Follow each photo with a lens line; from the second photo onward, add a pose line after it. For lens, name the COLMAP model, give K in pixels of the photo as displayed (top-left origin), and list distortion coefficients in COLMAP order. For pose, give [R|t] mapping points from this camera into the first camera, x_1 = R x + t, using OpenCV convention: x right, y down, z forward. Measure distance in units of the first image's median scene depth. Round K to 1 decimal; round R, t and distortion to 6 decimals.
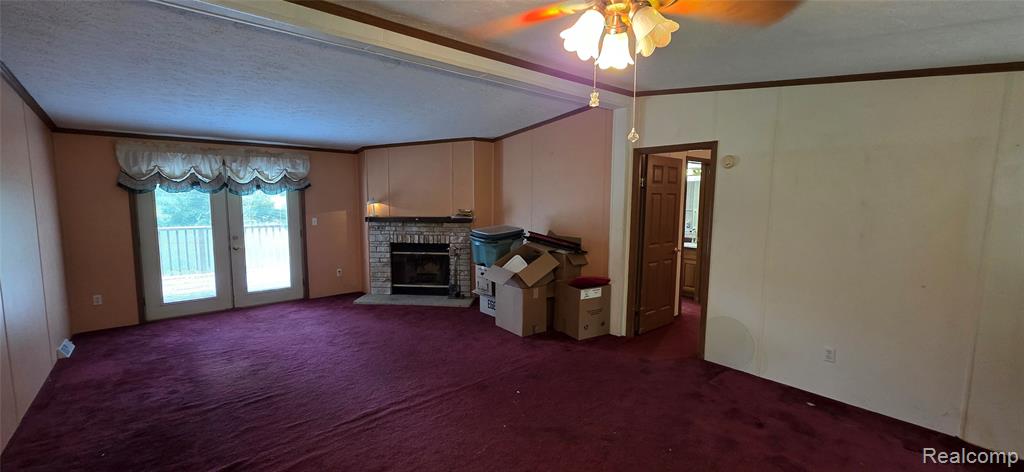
lens RADIAL K [[404.5, 0, 512.0], [0, 404.5, 236.0], [0, 0, 1]] dist [0.000855, -0.000119]
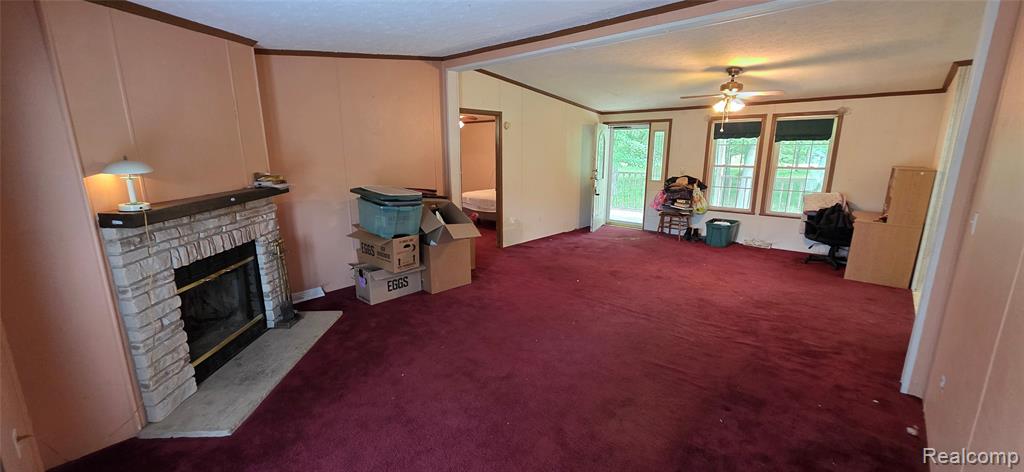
lens RADIAL K [[404.5, 0, 512.0], [0, 404.5, 236.0], [0, 0, 1]] dist [0.000855, -0.000119]
pose [[-0.112877, -0.221627, 0.968577, -0.724562], [0.094074, 0.968044, 0.232468, -0.077939], [-0.989145, 0.117358, -0.088421, 0.713085]]
